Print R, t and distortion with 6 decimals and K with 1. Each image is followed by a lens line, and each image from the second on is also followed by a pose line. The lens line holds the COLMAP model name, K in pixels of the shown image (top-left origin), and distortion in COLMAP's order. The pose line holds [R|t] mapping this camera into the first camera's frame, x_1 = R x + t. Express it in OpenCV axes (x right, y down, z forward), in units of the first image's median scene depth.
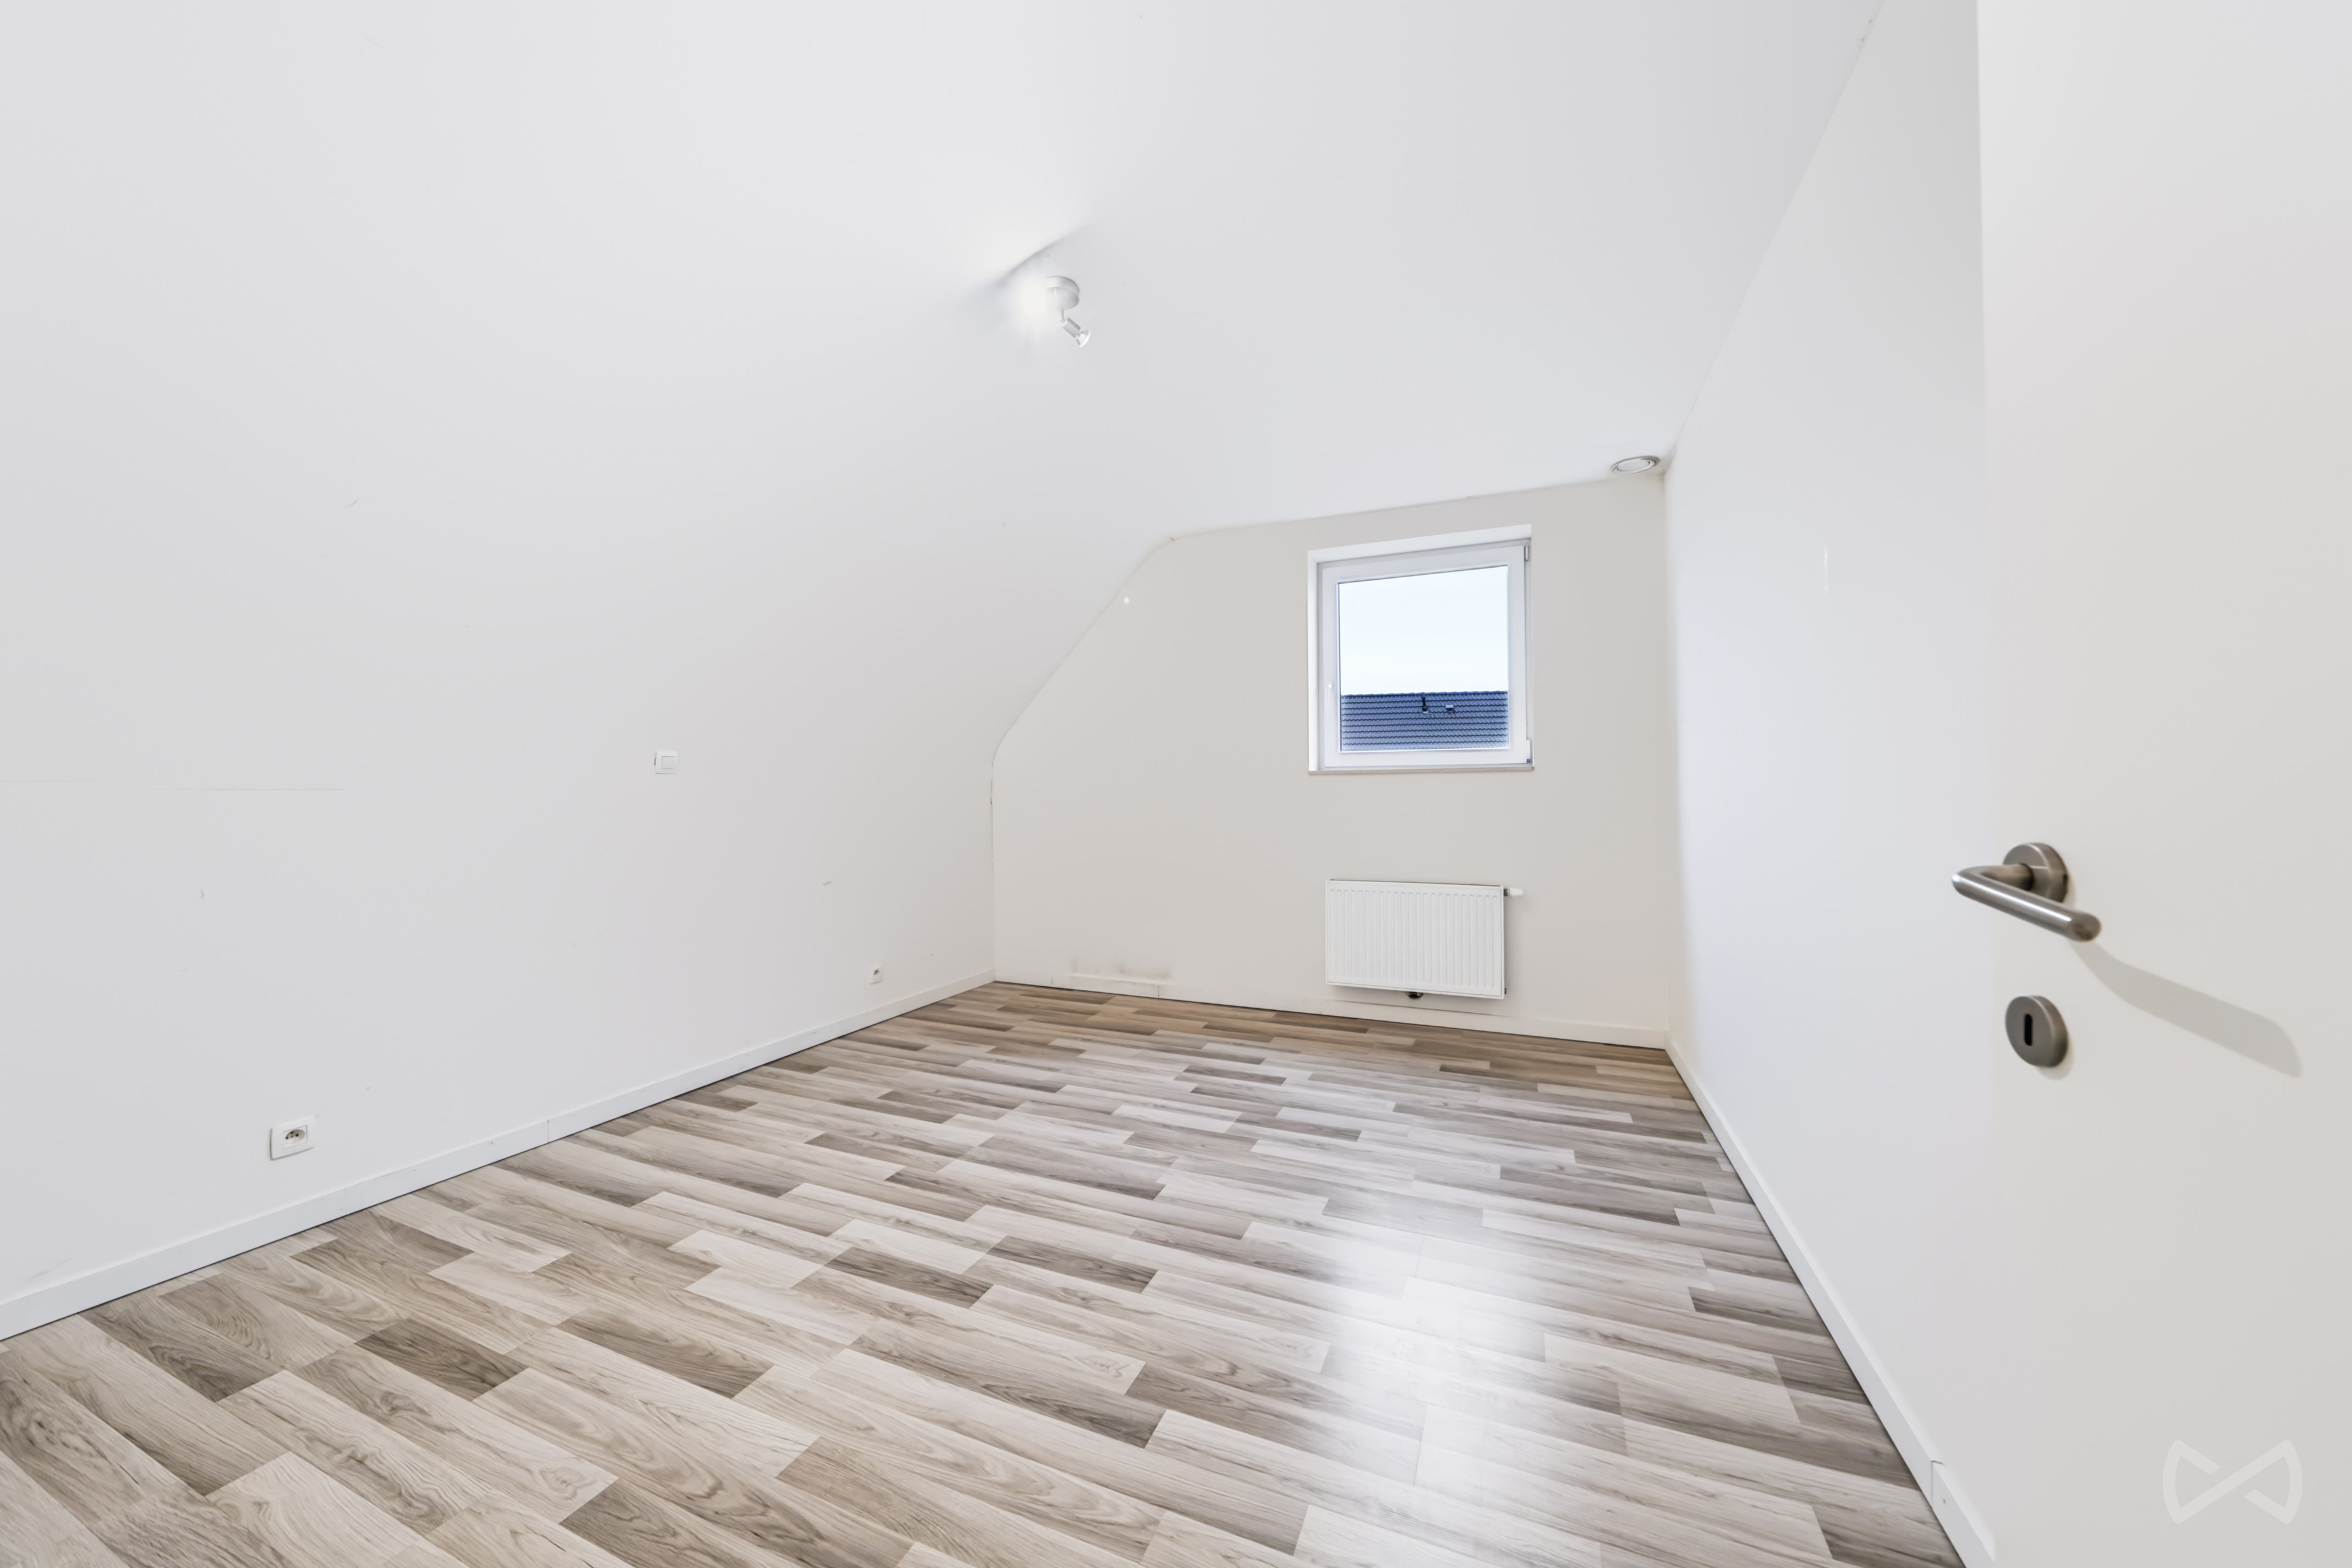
lens RADIAL K [[799.6, 0, 1181.5], [0, 799.6, 789.9], [0, 0, 1]] dist [-0.002739, -0.000173]
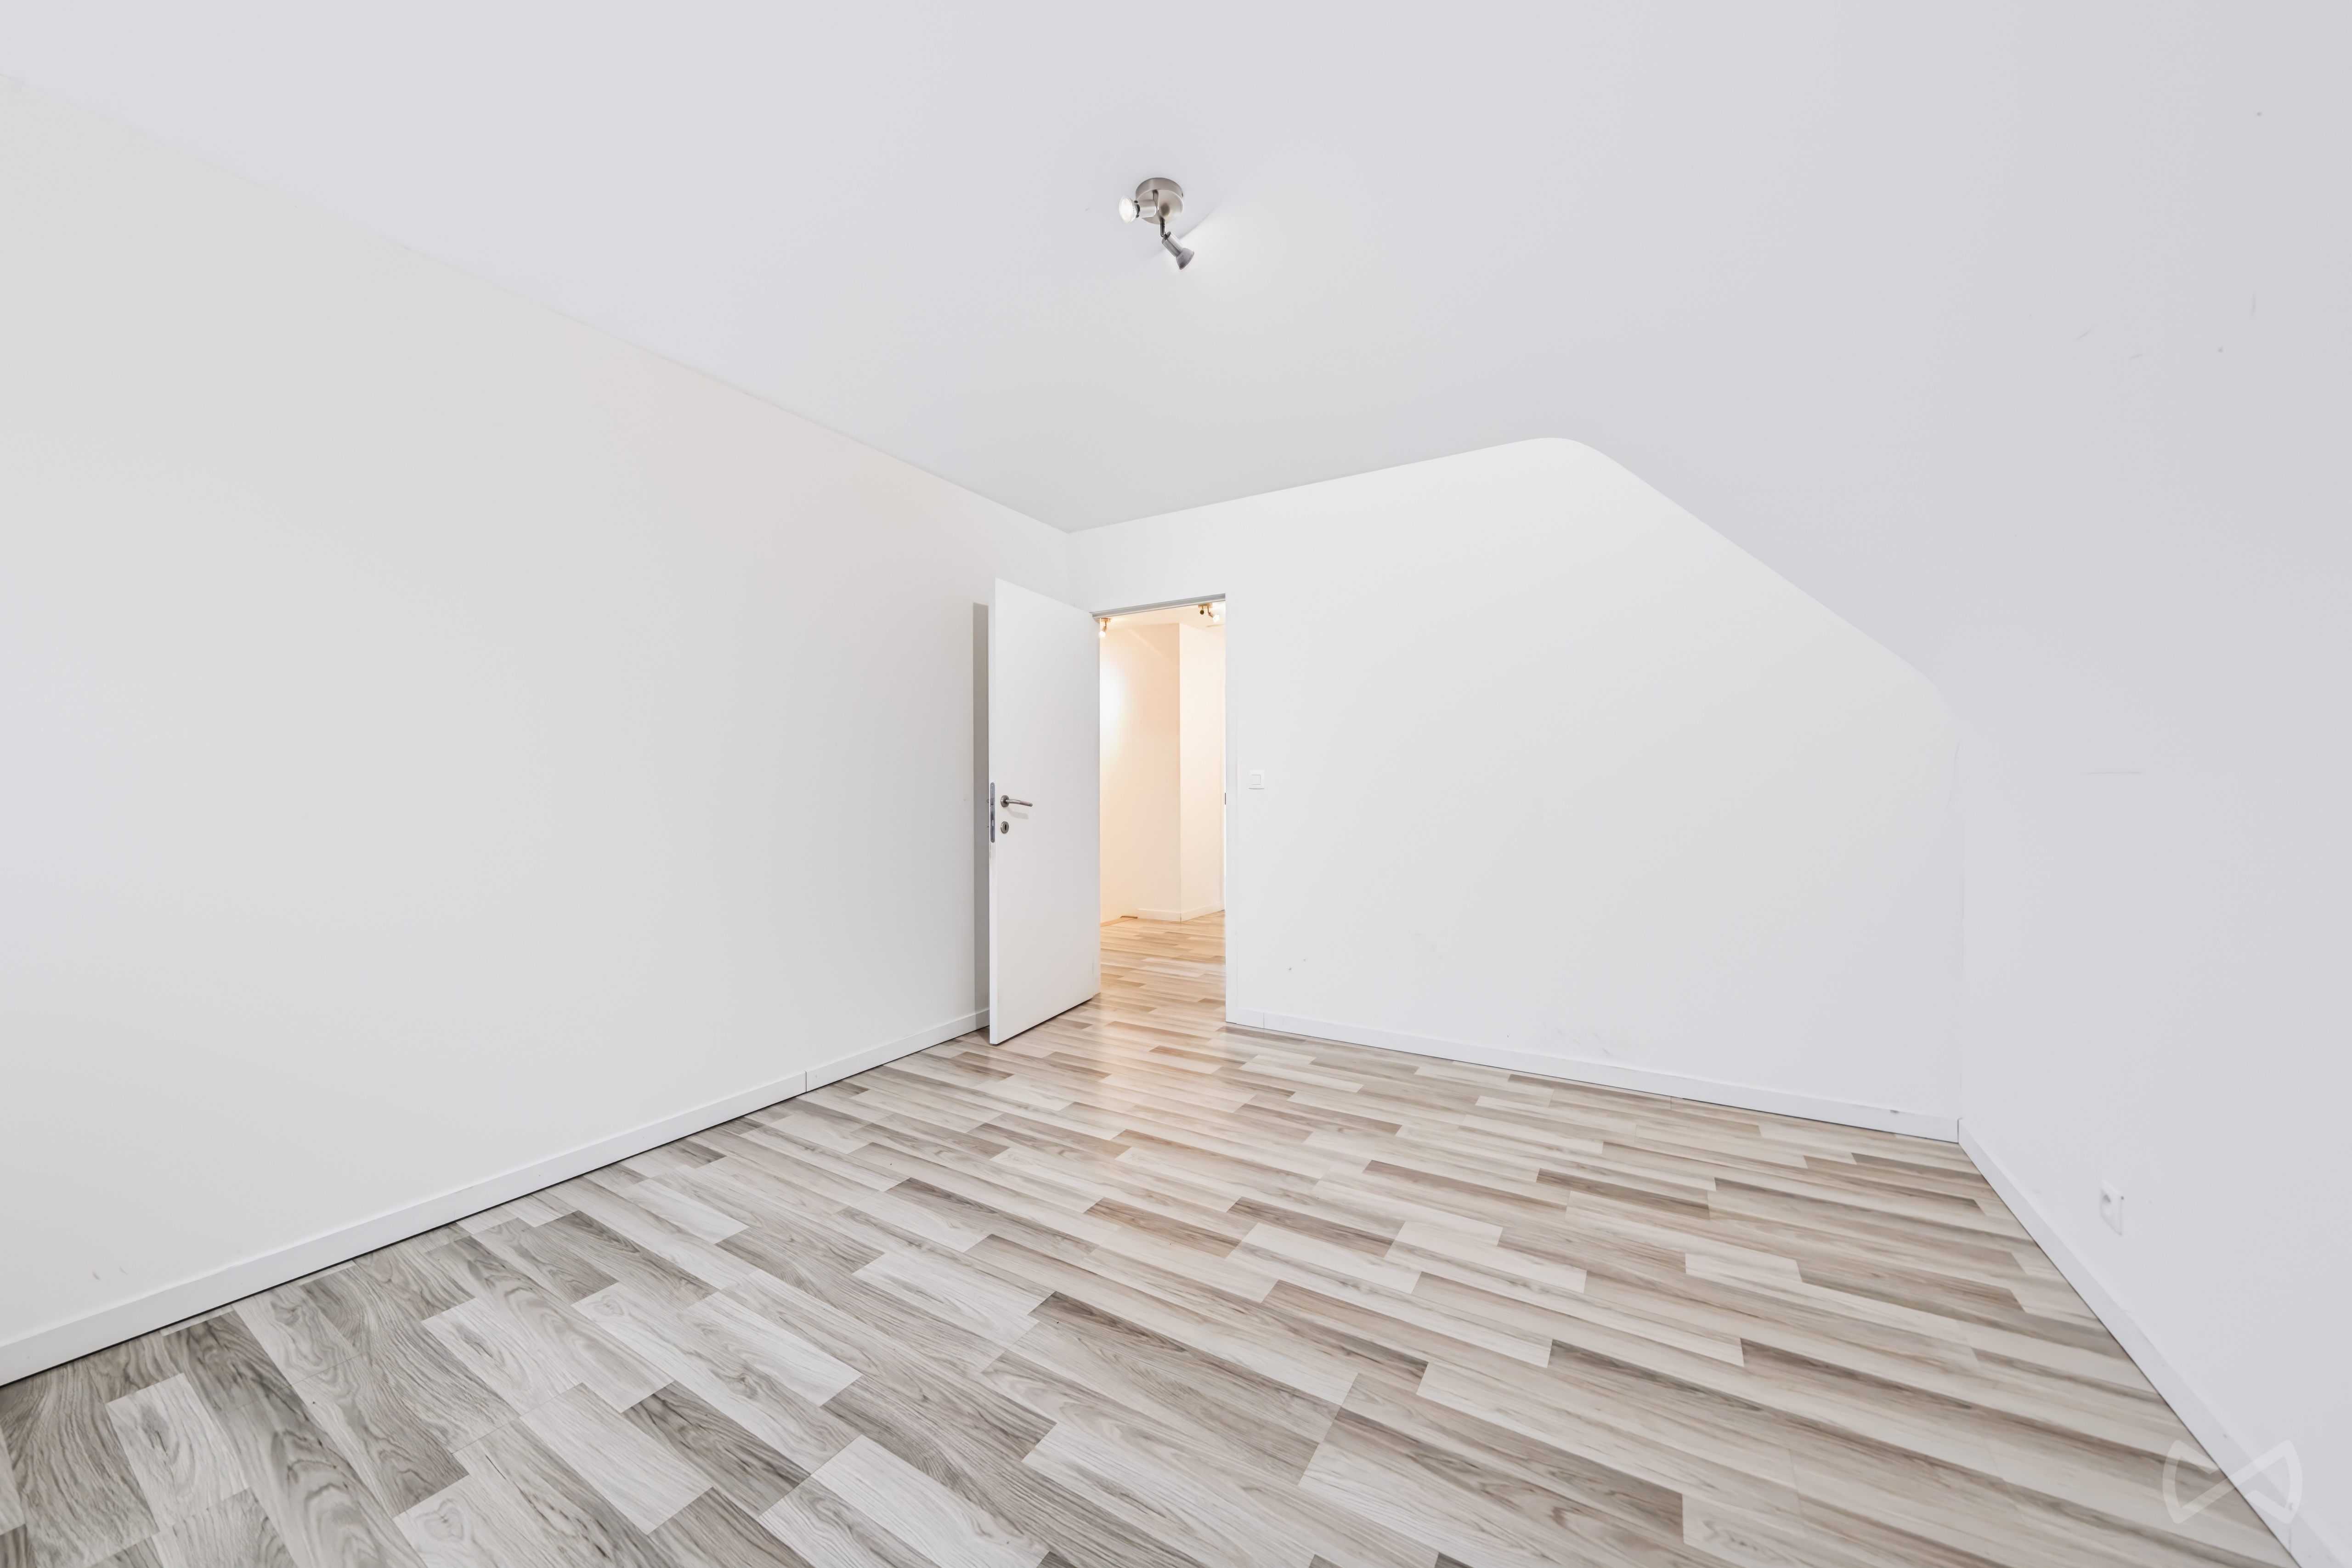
lens RADIAL K [[799.6, 0, 1181.5], [0, 799.6, 789.9], [0, 0, 1]] dist [-0.002739, -0.000173]
pose [[-0.990017, 0.010717, 0.140542, -0.311988], [0.011358, 0.999928, 0.003762, 0.004210], [-0.140492, 0.005321, -0.990068, 1.974166]]
